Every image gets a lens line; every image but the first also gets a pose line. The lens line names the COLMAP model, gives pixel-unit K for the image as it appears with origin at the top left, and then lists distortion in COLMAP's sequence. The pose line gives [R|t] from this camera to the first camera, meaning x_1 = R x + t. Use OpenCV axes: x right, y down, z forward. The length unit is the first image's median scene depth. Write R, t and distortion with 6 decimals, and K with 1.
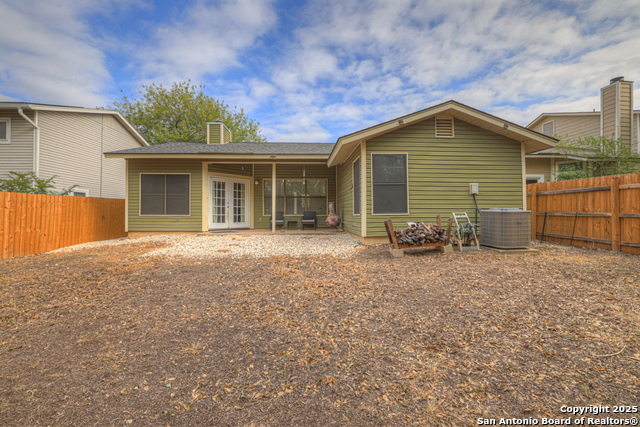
lens RADIAL K [[268.2, 0, 320.9], [0, 268.2, 204.8], [0, 0, 1]] dist [-0.040761, 0.016002]
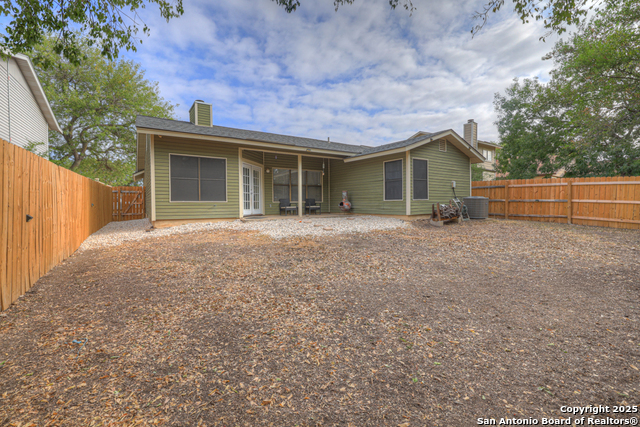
lens RADIAL K [[272.7, 0, 320.9], [0, 272.7, 230.0], [0, 0, 1]] dist [-0.024020, -0.000042]
pose [[0.871345, -0.050542, 0.488061, -0.631701], [-0.011660, 0.992267, 0.123573, 0.013706], [-0.490532, -0.113366, 0.864017, -0.050951]]
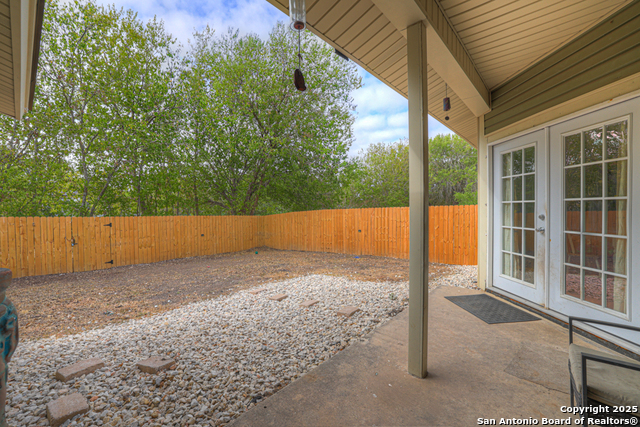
lens RADIAL K [[271.0, 0, 320.0], [0, 271.0, 213.5], [0, 0, 1]] dist [-0.032813, 0.012301]
pose [[-0.721005, 0.018727, -0.692676, 0.014228], [0.027240, 0.999628, -0.001329, -0.016966], [0.692394, -0.019827, -0.721247, 1.039851]]
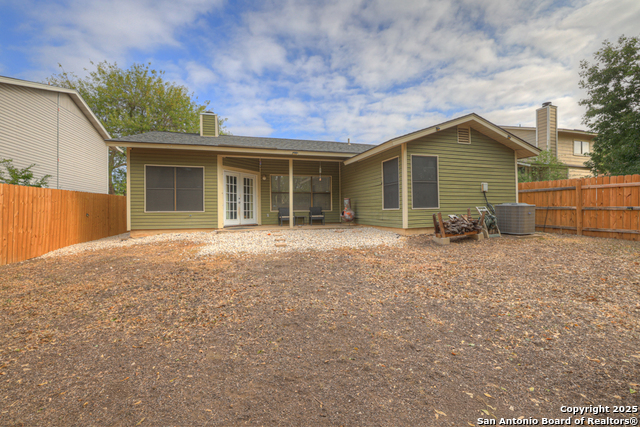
lens RADIAL K [[271.0, 0, 320.0], [0, 271.0, 213.5], [0, 0, 1]] dist [-0.032813, 0.012301]
pose [[0.973832, -0.009369, 0.227074, -0.285486], [-0.000385, 0.999080, 0.042874, 0.004954], [-0.227267, -0.041840, 0.972933, -0.019980]]
